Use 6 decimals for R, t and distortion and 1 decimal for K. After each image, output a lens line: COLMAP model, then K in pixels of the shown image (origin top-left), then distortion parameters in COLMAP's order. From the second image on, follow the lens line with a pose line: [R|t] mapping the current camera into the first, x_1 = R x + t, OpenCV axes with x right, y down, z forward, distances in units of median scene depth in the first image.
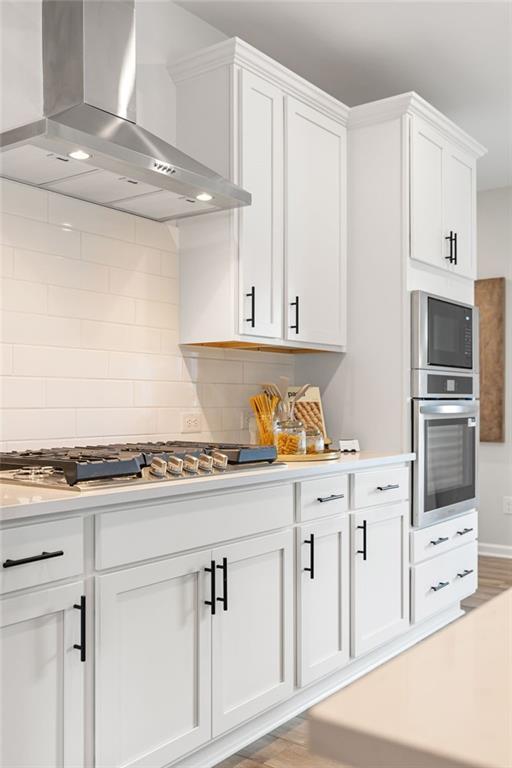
lens RADIAL K [[757.1, 0, 257.1], [0, 757.1, 394.1], [0, 0, 1]] dist [0.007314, 0.009484]
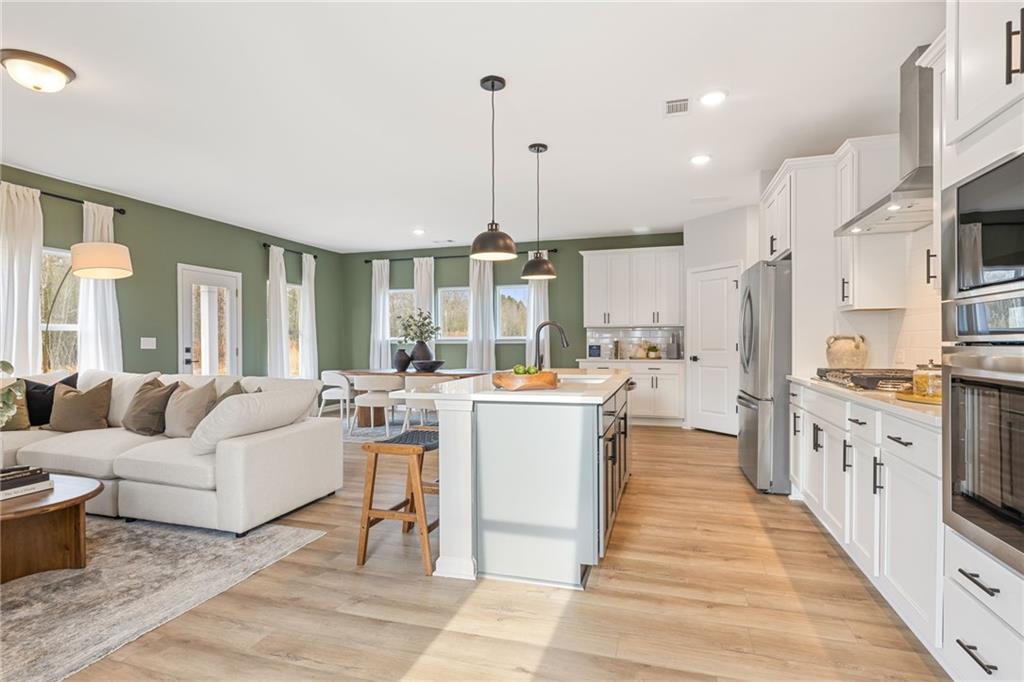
lens RADIAL K [[513.9, 0, 511.0], [0, 513.9, 347.0], [0, 0, 1]] dist [-0.002382, 0.000495]
pose [[-0.944245, 0.004927, -0.329206, 0.840267], [0.004976, 0.999987, 0.000692, 0.007845], [0.329205, -0.000985, -0.944258, 1.471016]]
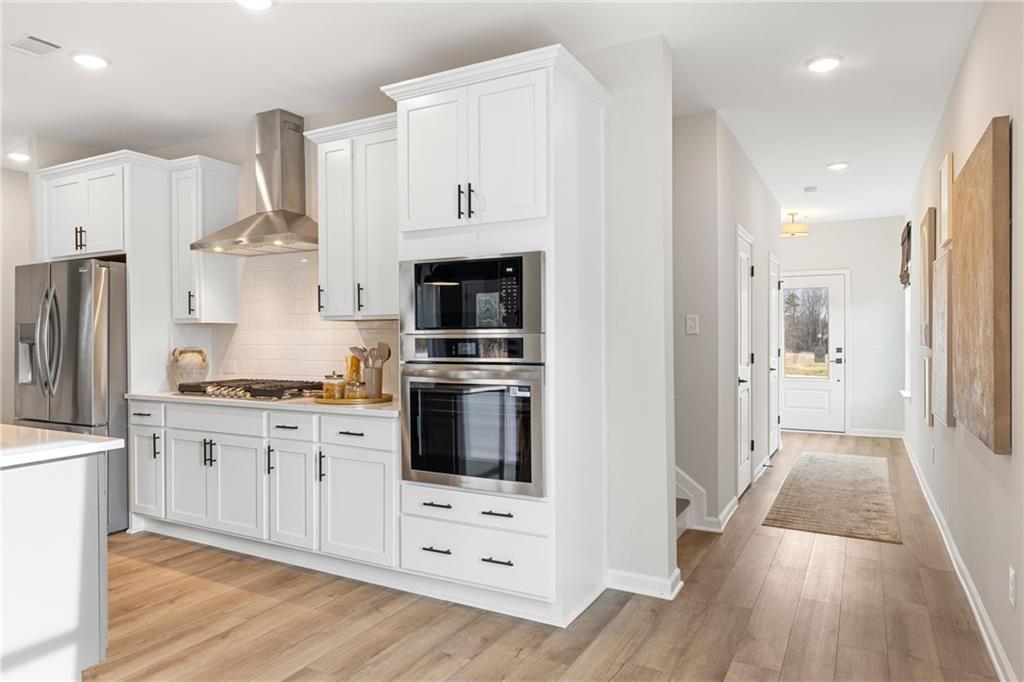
lens RADIAL K [[644.6, 0, 512.0], [0, 644.6, 341.0], [0, 0, 1]] dist [-0.000050, 0.000102]
pose [[0.135698, 0.006488, -0.990729, 1.274560], [0.013847, 0.999868, 0.008444, -0.032749], [0.990653, -0.014865, 0.135590, 1.148848]]
